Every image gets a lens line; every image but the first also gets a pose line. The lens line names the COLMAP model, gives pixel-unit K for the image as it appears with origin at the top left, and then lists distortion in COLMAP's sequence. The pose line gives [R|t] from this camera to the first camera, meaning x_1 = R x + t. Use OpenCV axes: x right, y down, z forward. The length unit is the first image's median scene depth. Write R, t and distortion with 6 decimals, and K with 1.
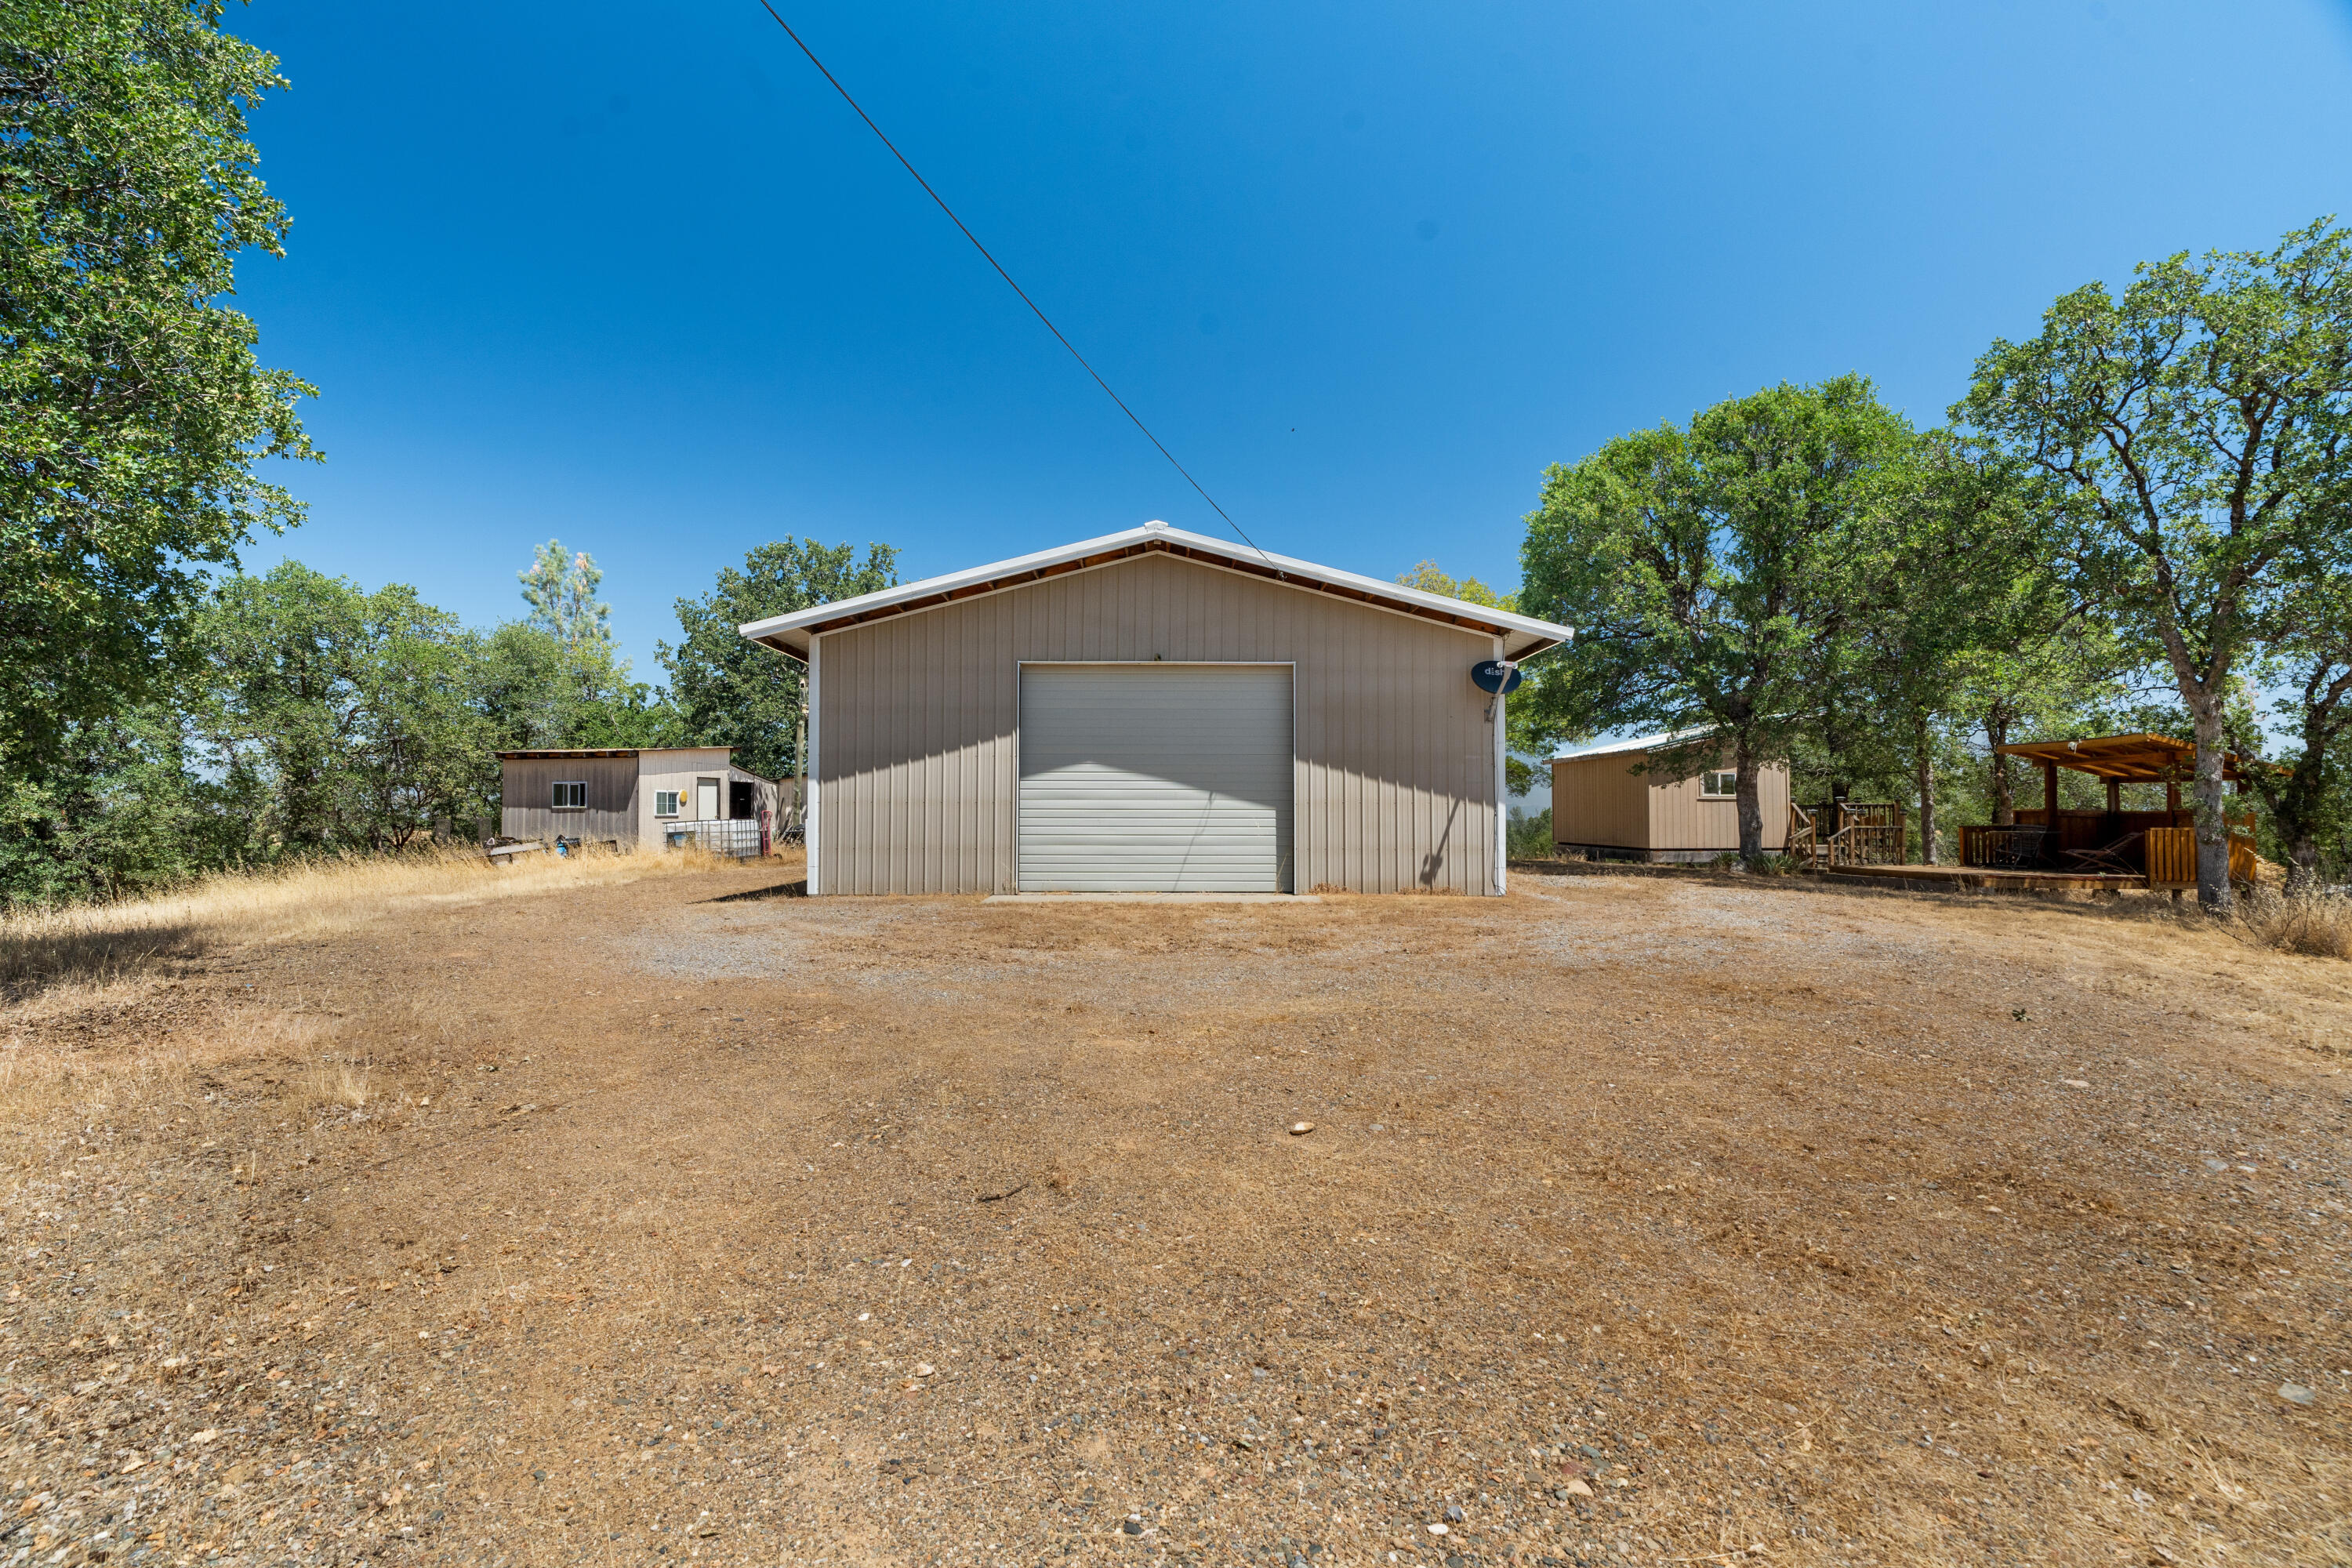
lens RADIAL K [[1064.0, 0, 1174.1], [0, 1064.0, 778.9], [0, 0, 1]] dist [-0.000328, 0.000708]
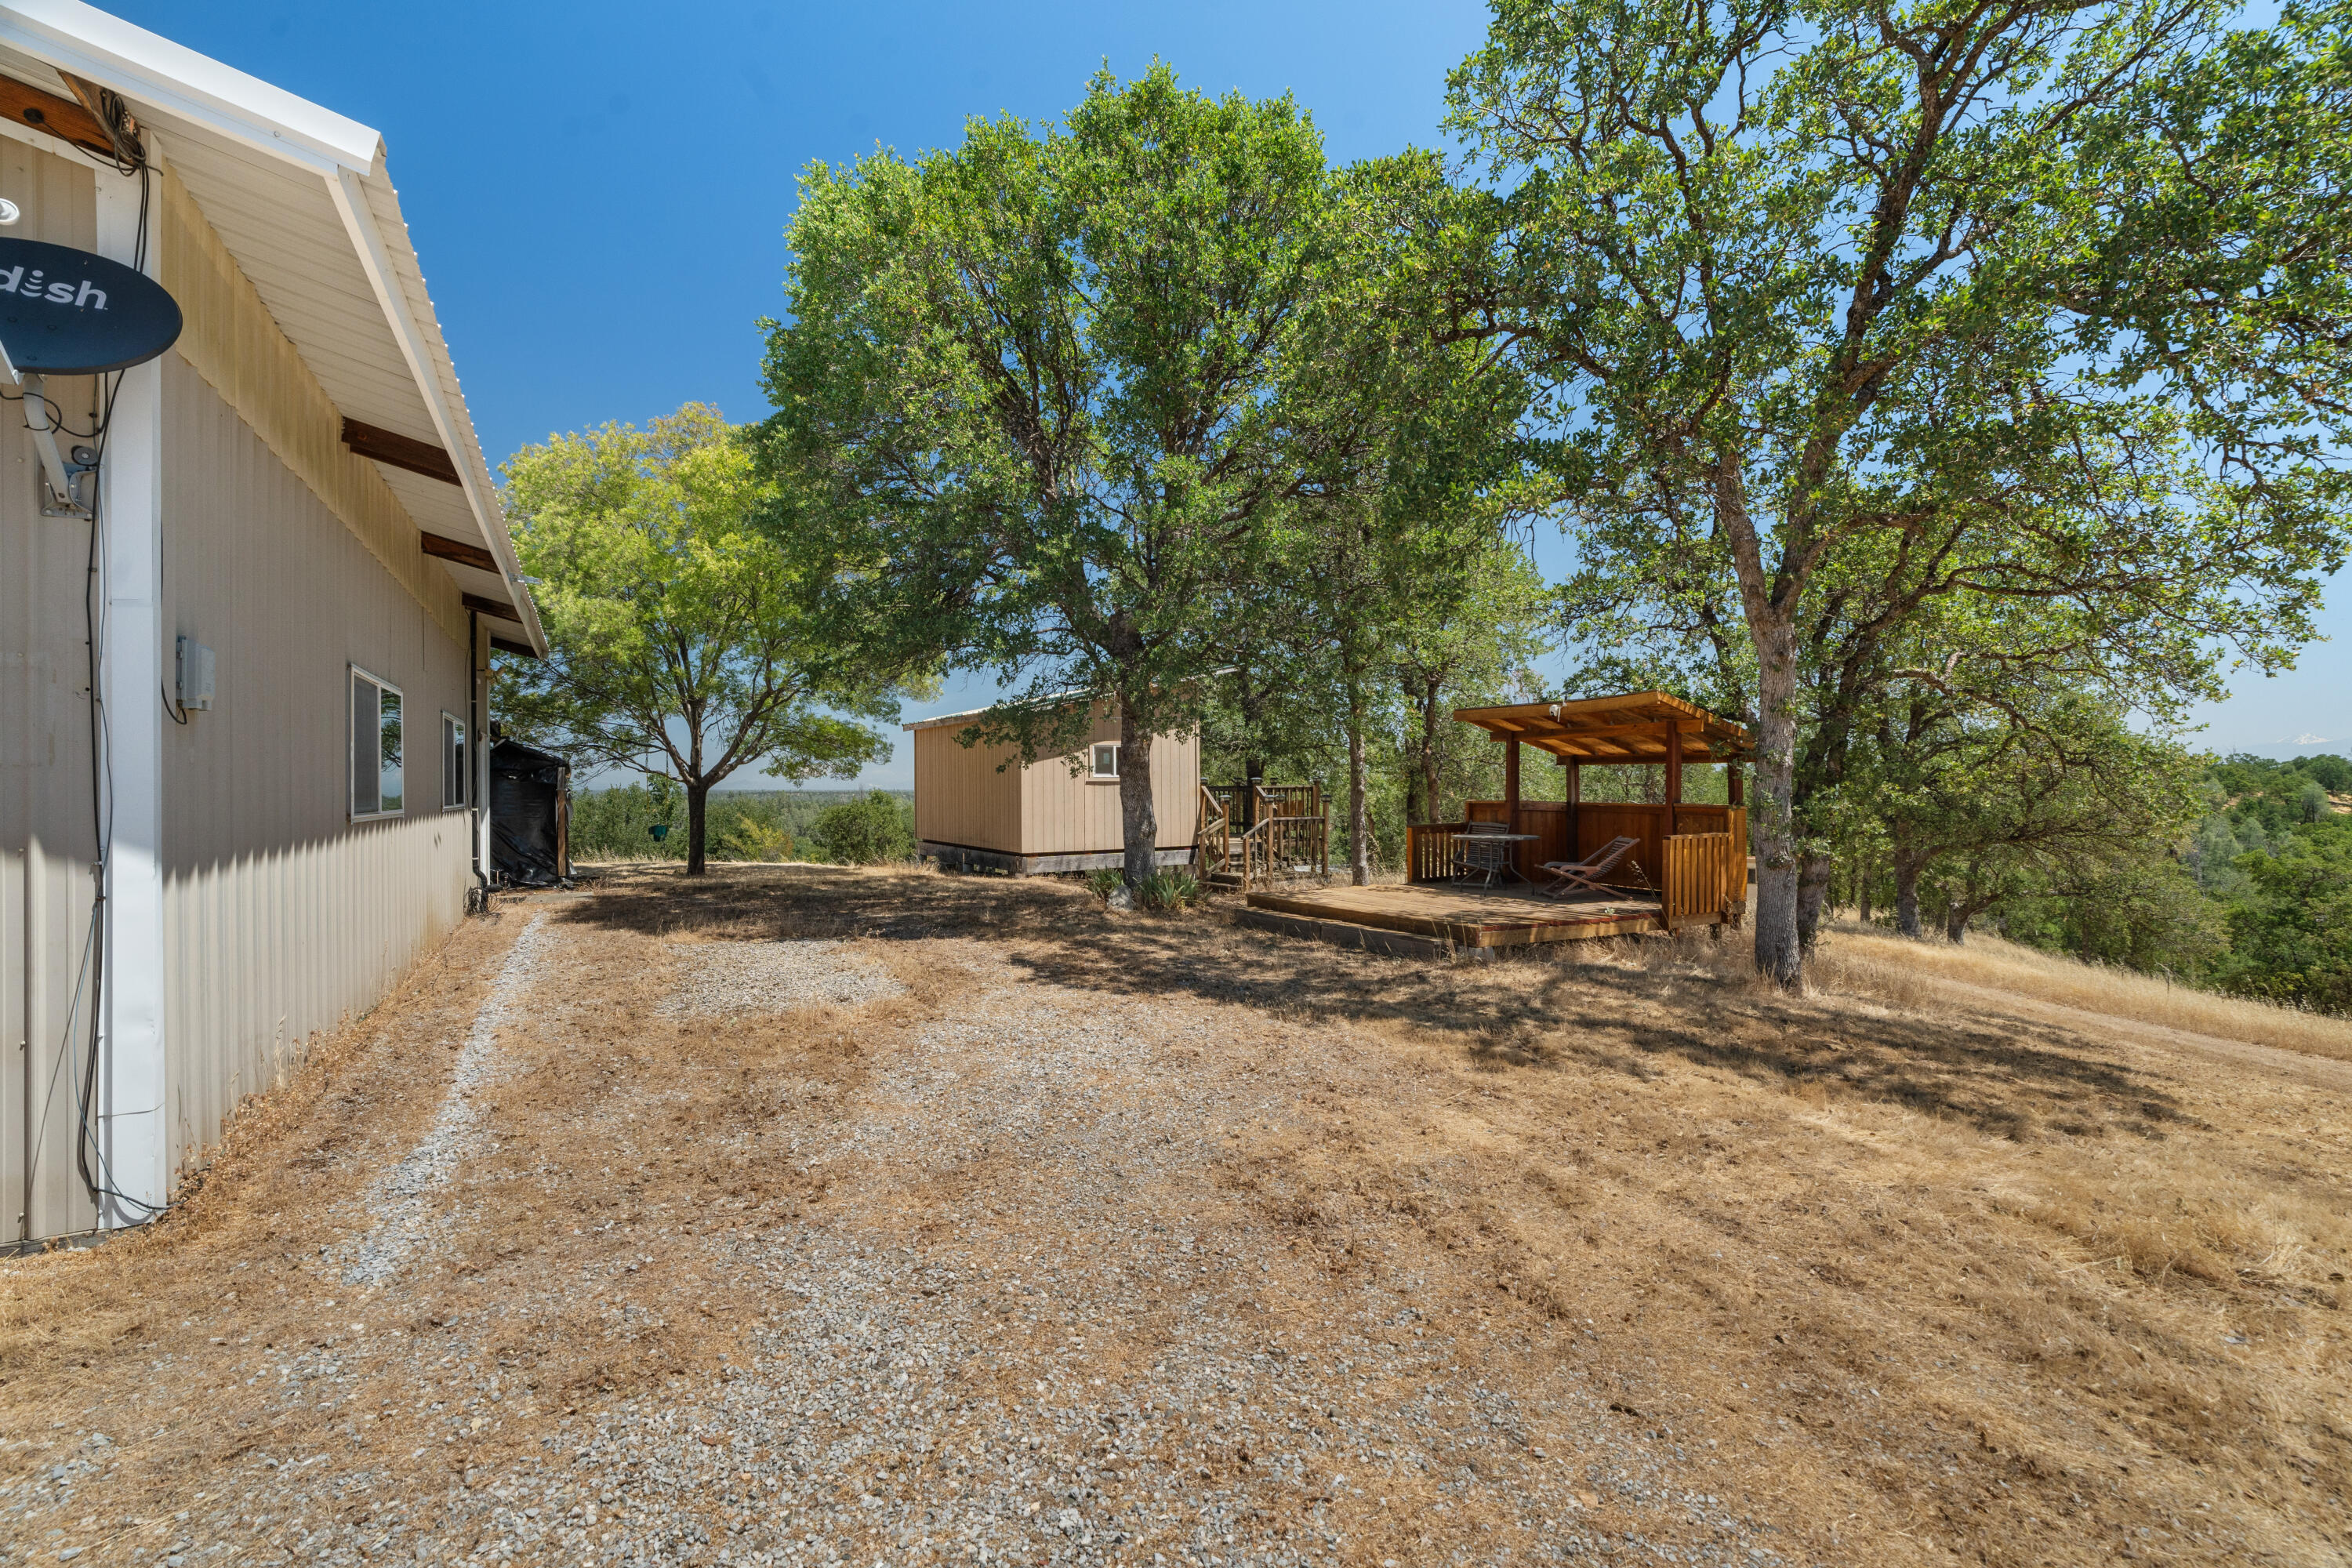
lens RADIAL K [[1064.0, 0, 1174.1], [0, 1064.0, 778.9], [0, 0, 1]] dist [-0.000328, 0.000708]
pose [[0.882026, -0.002451, 0.471194, 0.249457], [-0.010515, 0.999635, 0.024881, -0.001308], [-0.471083, -0.026901, 0.881679, 0.413604]]
